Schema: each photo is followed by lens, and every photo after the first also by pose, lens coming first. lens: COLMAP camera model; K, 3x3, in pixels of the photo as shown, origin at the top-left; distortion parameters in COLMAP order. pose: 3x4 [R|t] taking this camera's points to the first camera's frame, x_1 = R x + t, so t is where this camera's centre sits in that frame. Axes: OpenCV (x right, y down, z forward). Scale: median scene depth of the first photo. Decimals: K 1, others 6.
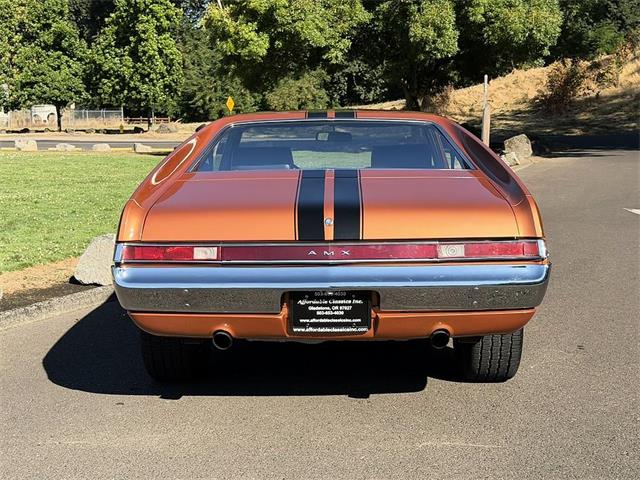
lens RADIAL K [[872.4, 0, 320.0], [0, 872.4, 240.0], [0, 0, 1]] dist [0.209223, -0.750570]
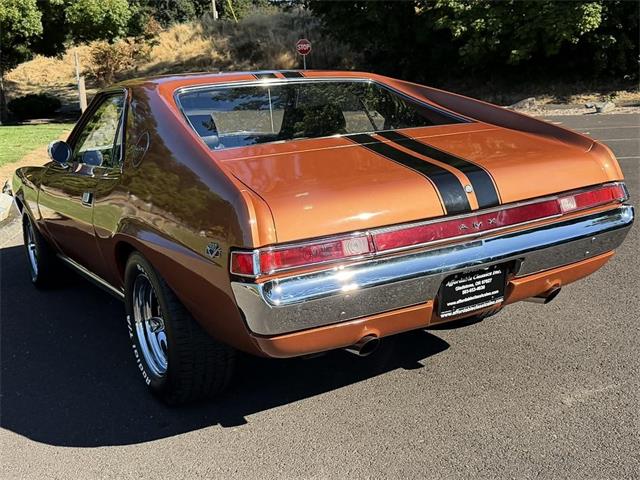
lens RADIAL K [[694.5, 0, 331.4], [0, 694.5, 236.1], [0, 0, 1]] dist [0.154836, -0.410739]
pose [[0.833051, -0.146529, 0.533437, -0.187411], [0.109305, 0.988871, 0.100933, -0.023089], [-0.542290, -0.025775, 0.839796, 0.183160]]
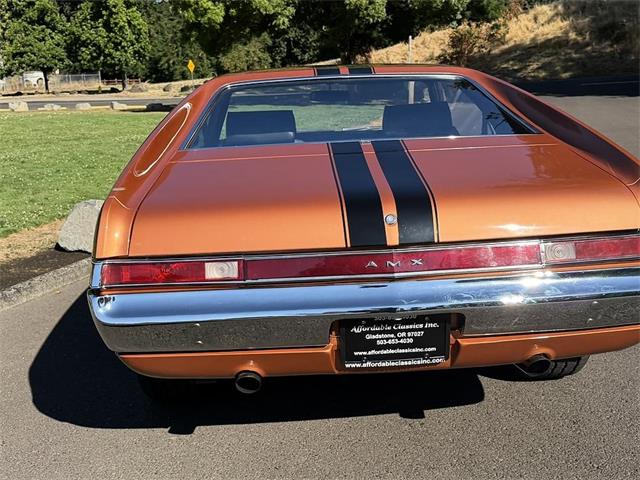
lens RADIAL K [[694.5, 0, 331.4], [0, 694.5, 236.1], [0, 0, 1]] dist [0.154836, -0.410739]
pose [[0.995480, -0.044919, 0.083671, -0.033616], [0.037477, 0.995372, 0.088483, -0.023025], [-0.087258, -0.084947, 0.992557, 0.163758]]
